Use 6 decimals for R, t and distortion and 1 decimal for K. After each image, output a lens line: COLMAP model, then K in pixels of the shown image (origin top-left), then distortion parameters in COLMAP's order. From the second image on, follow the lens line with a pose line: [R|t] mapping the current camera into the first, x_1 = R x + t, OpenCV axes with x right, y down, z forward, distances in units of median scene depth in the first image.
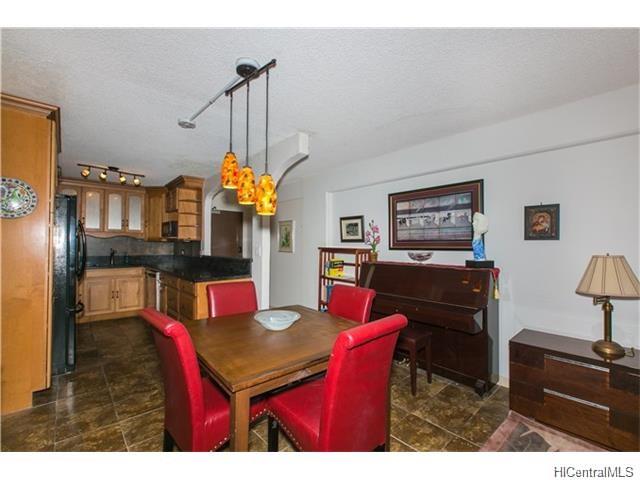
lens RADIAL K [[283.7, 0, 323.5], [0, 283.7, 244.3], [0, 0, 1]] dist [0.003040, 0.000051]
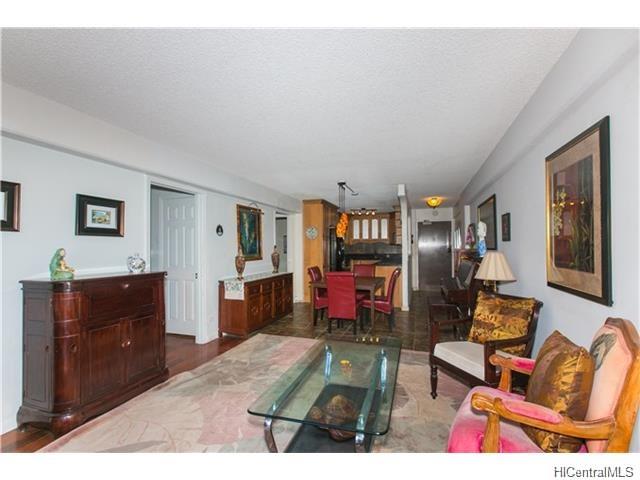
lens RADIAL K [[285.3, 0, 323.3], [0, 285.3, 242.4], [0, 0, 1]] dist [0.001951, 0.000080]
pose [[0.483267, -0.022767, -0.875177, 0.892016], [0.011146, 0.999741, -0.019853, 0.004325], [0.875402, -0.000161, 0.483396, -0.213967]]
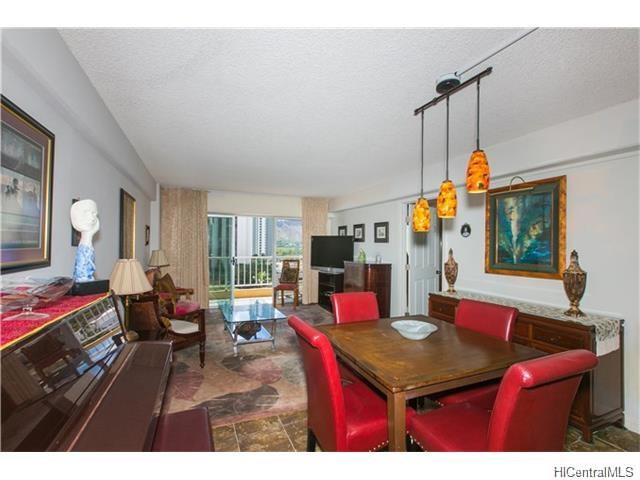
lens RADIAL K [[292.1, 0, 320.0], [0, 292.1, 240.0], [0, 0, 1]] dist [-0.001158, -0.000036]
pose [[-0.945857, -0.008609, 0.324468, -0.081323], [-0.014756, 0.999755, -0.016491, -0.015634], [-0.324247, -0.020386, -0.945753, 0.932548]]
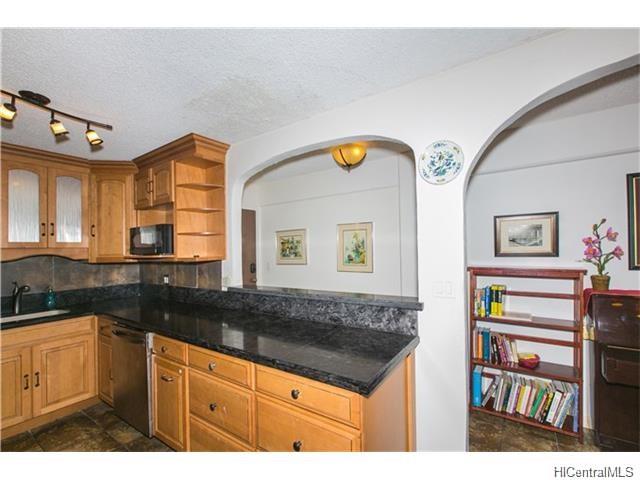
lens RADIAL K [[282.7, 0, 323.6], [0, 282.7, 247.8], [0, 0, 1]] dist [0.001477, 0.000076]
pose [[0.969744, -0.027561, 0.242565, -0.453062], [0.028030, 0.999606, 0.001515, -0.038692], [-0.242511, 0.005330, 0.970134, 0.517003]]
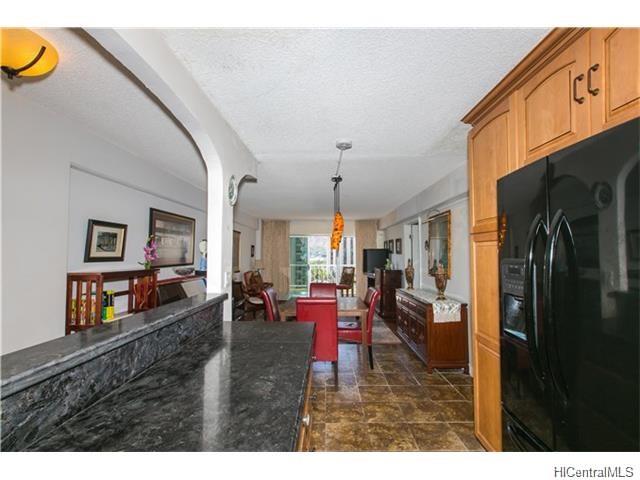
lens RADIAL K [[283.7, 0, 323.5], [0, 283.7, 244.3], [0, 0, 1]] dist [0.003040, 0.000051]
pose [[-0.734946, 0.018917, 0.677862, -0.702321], [-0.005783, 0.999400, -0.034160, -0.026900], [-0.678101, -0.029026, -0.734395, 1.131375]]
